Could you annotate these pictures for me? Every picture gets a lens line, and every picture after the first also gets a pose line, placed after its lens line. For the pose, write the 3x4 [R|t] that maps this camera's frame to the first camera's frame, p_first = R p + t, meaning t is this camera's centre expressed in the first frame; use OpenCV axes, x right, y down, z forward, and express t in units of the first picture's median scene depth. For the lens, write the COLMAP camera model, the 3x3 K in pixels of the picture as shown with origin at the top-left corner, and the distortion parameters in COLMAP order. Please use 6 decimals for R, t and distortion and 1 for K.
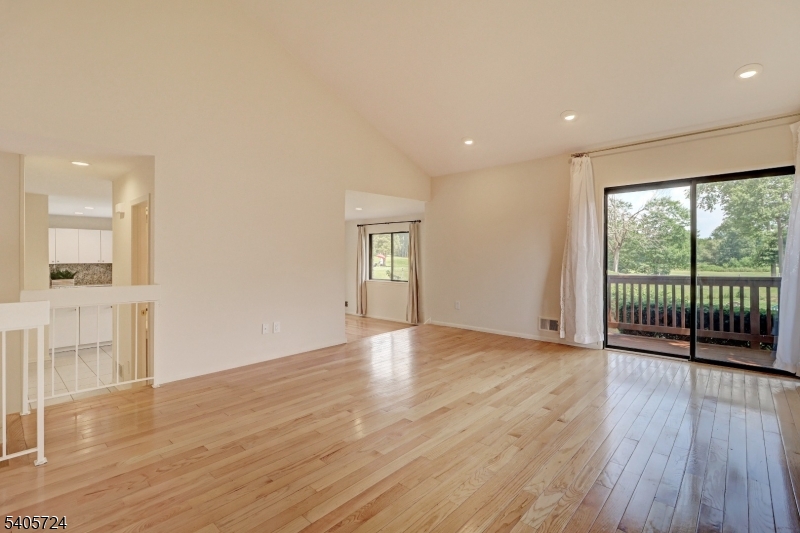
lens RADIAL K [[377.2, 0, 404.4], [0, 377.2, 252.2], [0, 0, 1]] dist [-0.001275, 0.000183]
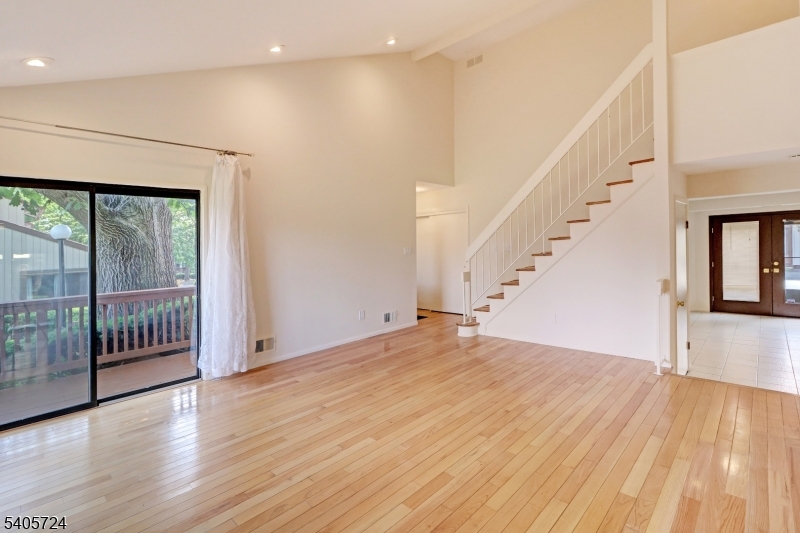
lens RADIAL K [[377.2, 0, 404.4], [0, 377.2, 252.2], [0, 0, 1]] dist [-0.001275, 0.000183]
pose [[-0.998719, 0.038923, 0.032332, 0.096312], [0.039091, 0.999225, 0.004577, -0.044583], [-0.032129, 0.005835, -0.999467, 2.201232]]
